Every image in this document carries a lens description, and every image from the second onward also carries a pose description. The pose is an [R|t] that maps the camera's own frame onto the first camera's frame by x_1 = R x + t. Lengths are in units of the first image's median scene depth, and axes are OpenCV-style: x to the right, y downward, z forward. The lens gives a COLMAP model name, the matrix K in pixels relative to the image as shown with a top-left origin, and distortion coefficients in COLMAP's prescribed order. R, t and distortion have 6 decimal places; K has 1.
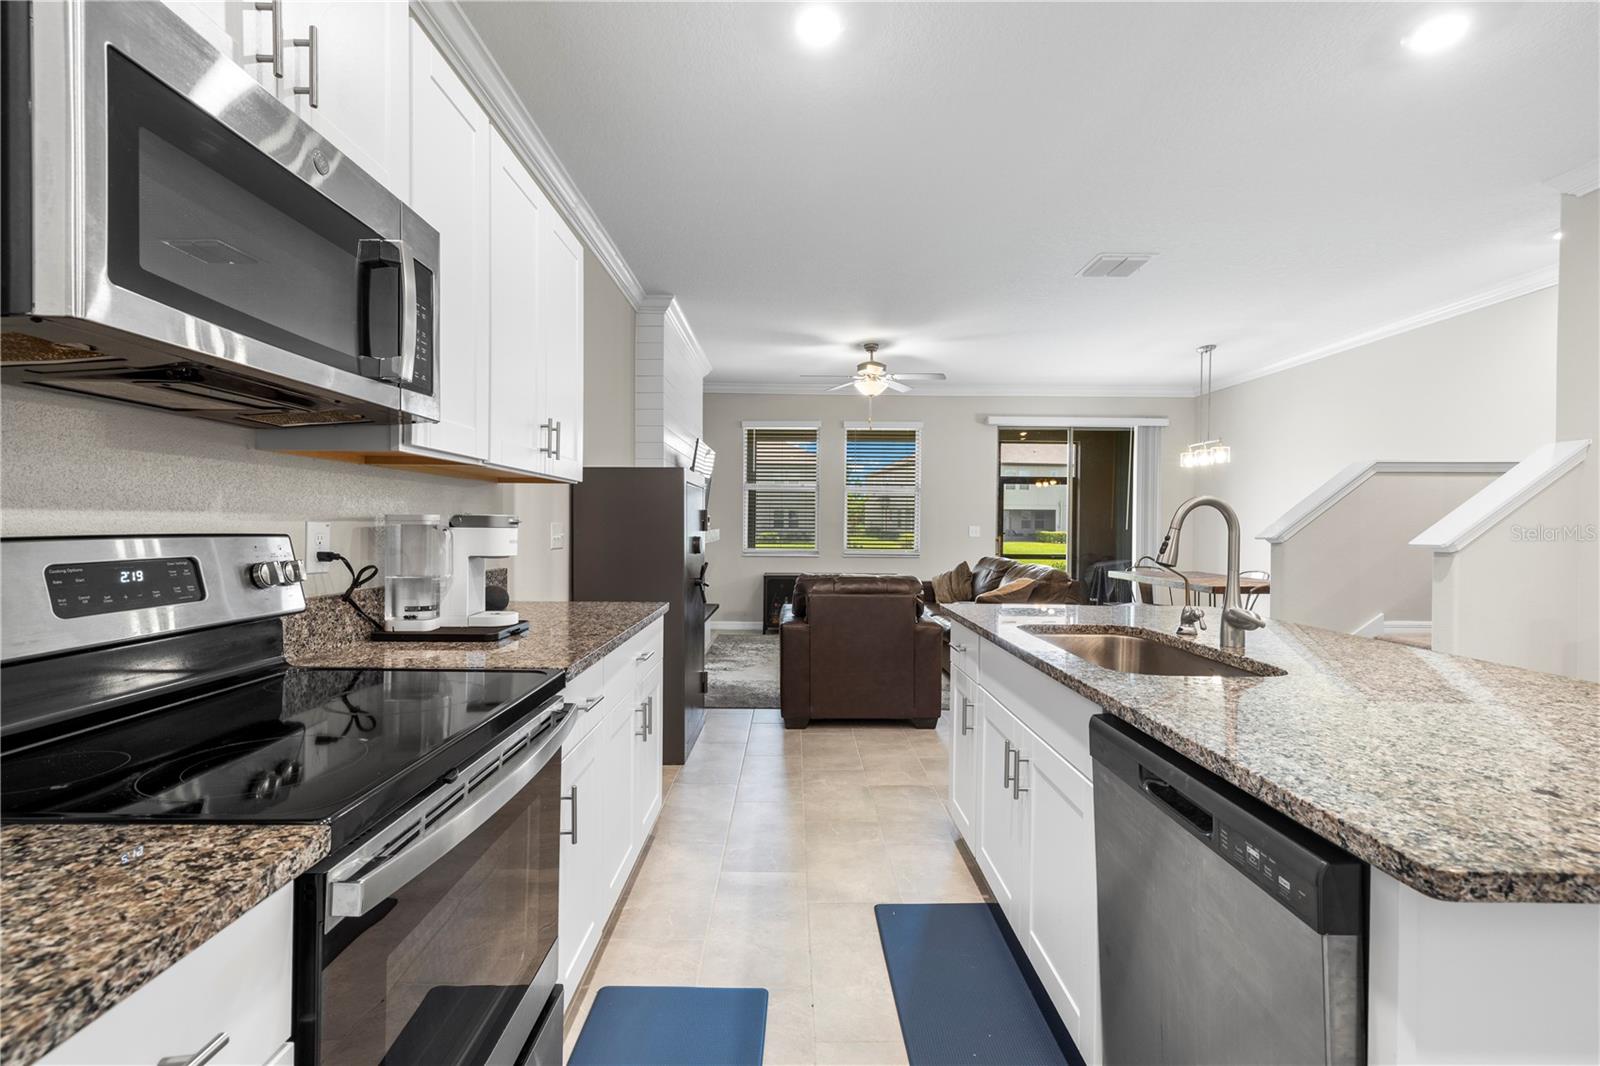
lens RADIAL K [[697.8, 0, 797.4], [0, 697.8, 531.8], [0, 0, 1]] dist [0.004131, 0.000219]
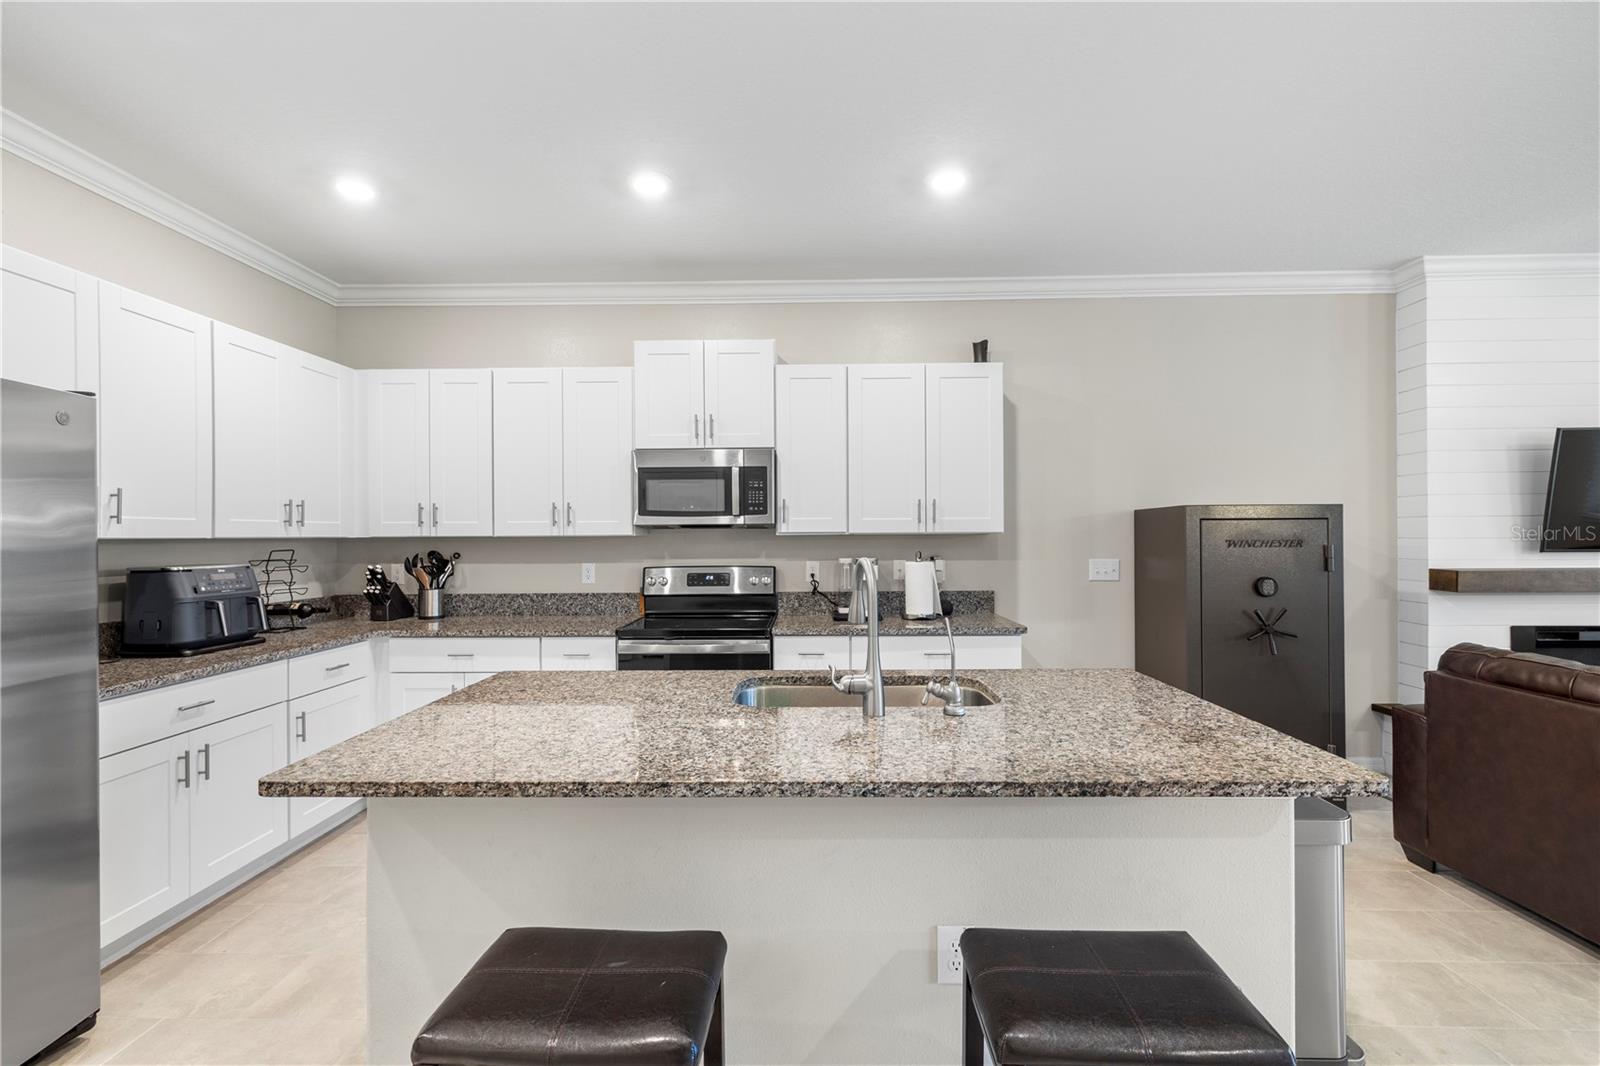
lens RADIAL K [[697.8, 0, 799.4], [0, 697.8, 538.4], [0, 0, 1]] dist [0.004131, 0.000219]
pose [[-0.024961, -0.005021, -0.999676, 0.848782], [-0.004480, 0.999978, -0.004911, -0.039267], [0.999678, 0.004356, -0.024983, 0.496374]]
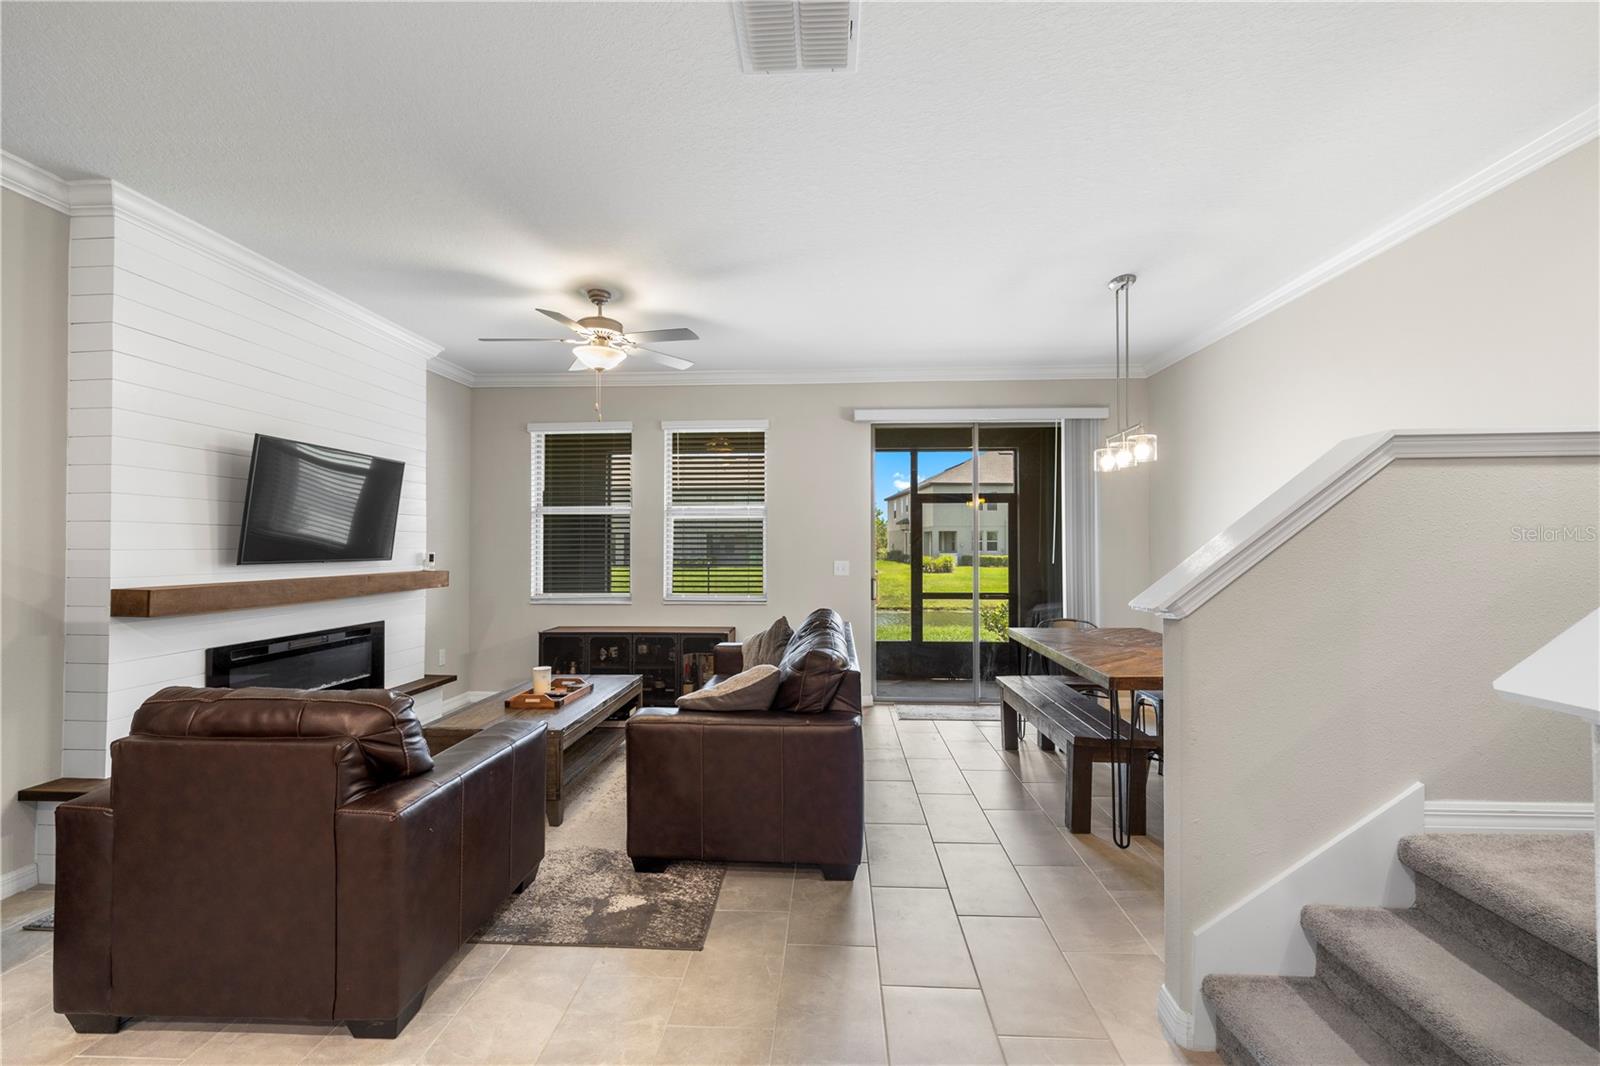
lens RADIAL K [[677.6, 0, 799.8], [0, 677.6, 535.2], [0, 0, 1]] dist [0.001891, -0.000033]
pose [[0.998373, -0.010909, -0.055969, 0.594290], [0.009304, 0.999540, -0.028854, -0.035406], [0.056258, 0.028287, 0.998015, 0.690476]]
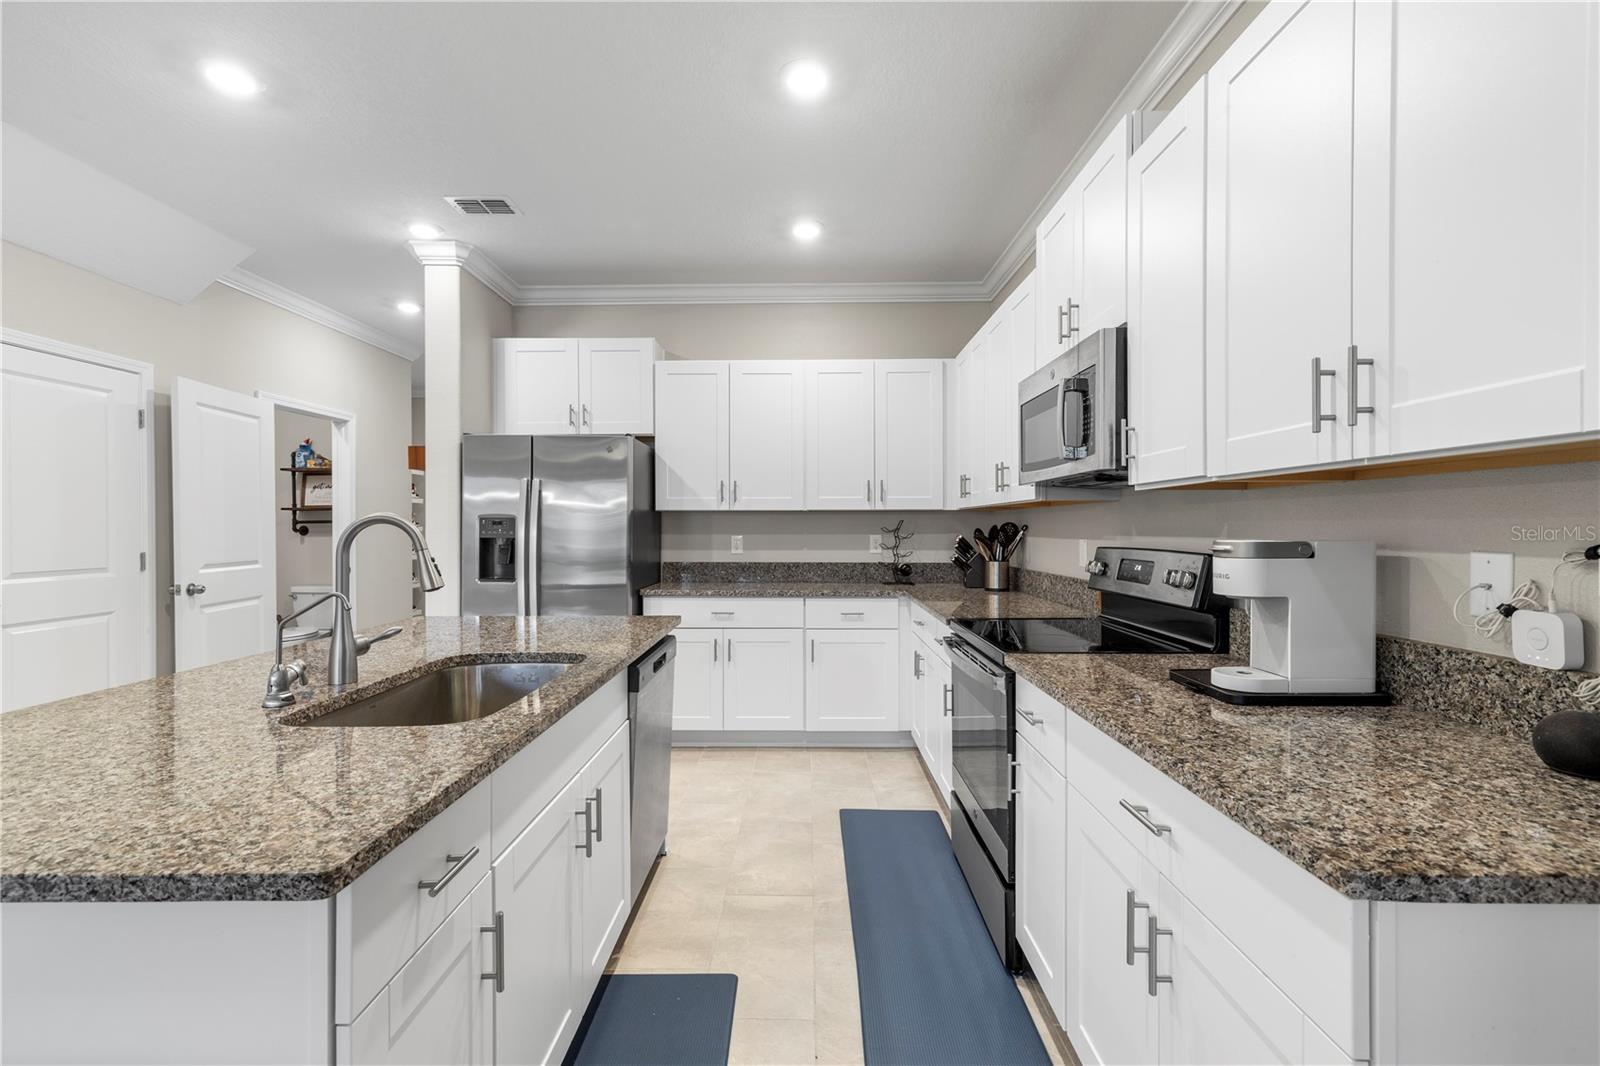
lens RADIAL K [[697.8, 0, 800.3], [0, 697.8, 532.4], [0, 0, 1]] dist [0.004131, 0.000219]
pose [[-0.999958, -0.004700, 0.007878, 0.023012], [-0.004562, 0.999836, 0.017526, -0.023646], [-0.007959, 0.017489, -0.999815, 1.000779]]
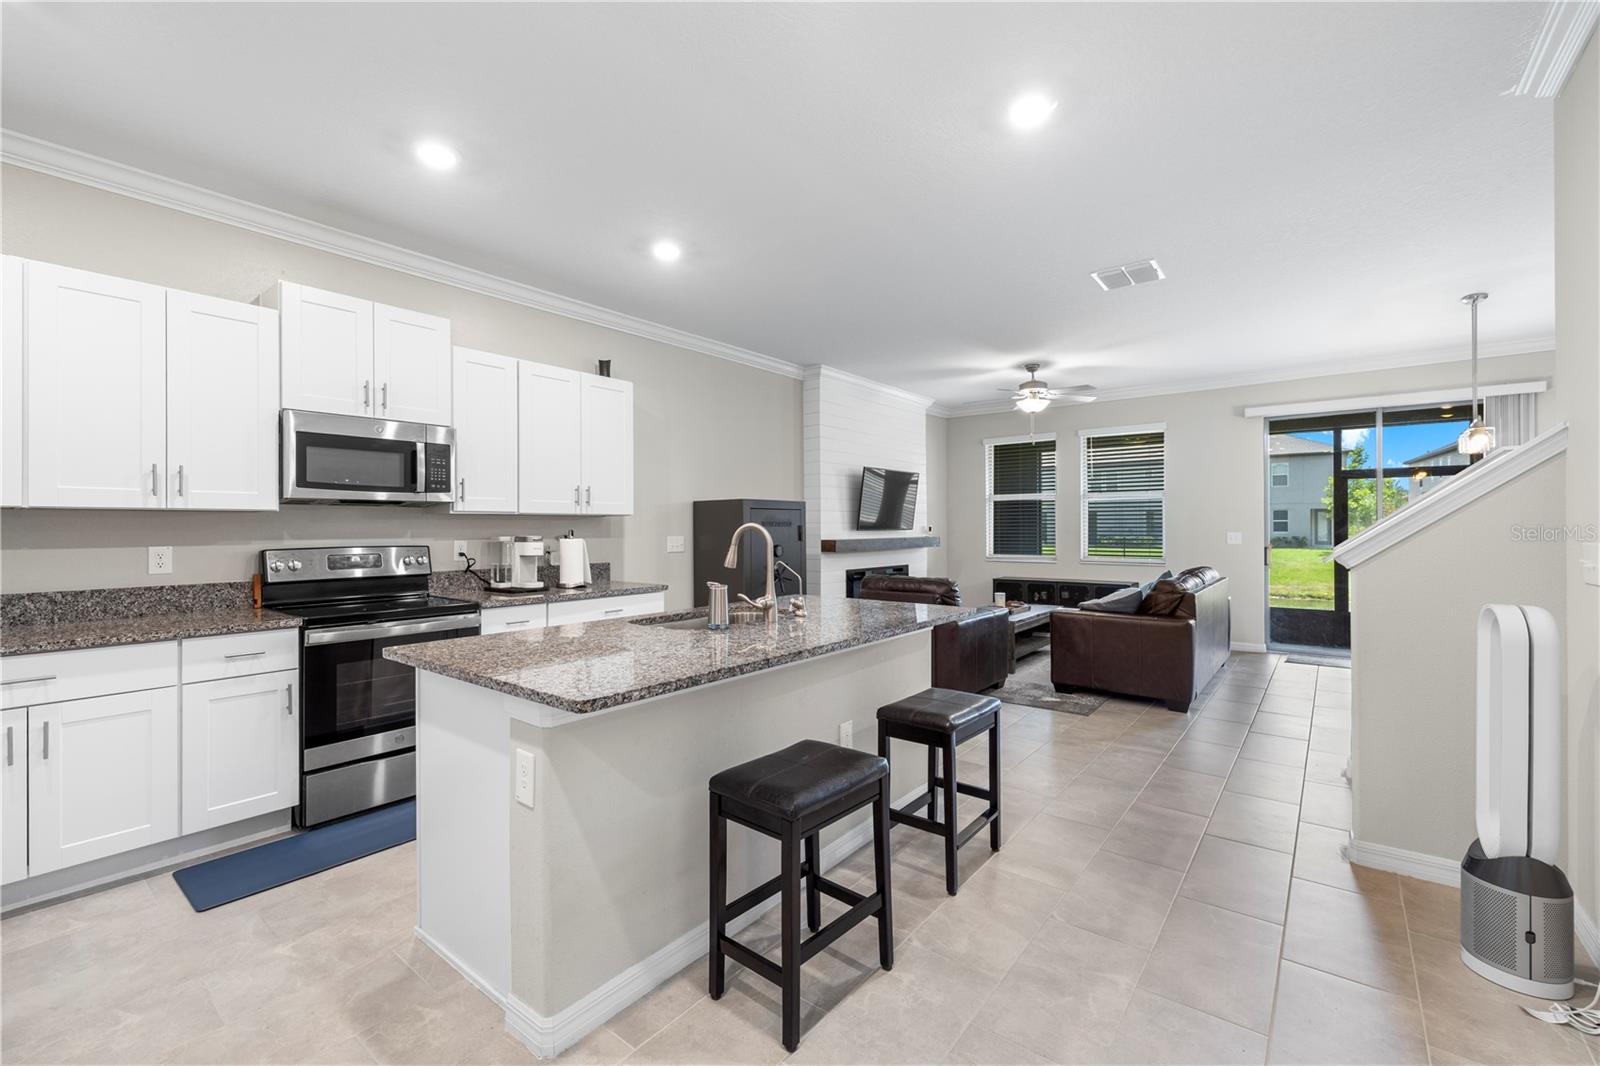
lens RADIAL K [[677.6, 0, 796.4], [0, 677.6, 526.4], [0, 0, 1]] dist [0.001891, -0.000033]
pose [[0.780610, -0.011913, -0.624905, 0.851508], [0.003310, 0.999883, -0.014926, -0.011582], [0.625010, 0.009583, 0.780558, -0.062660]]
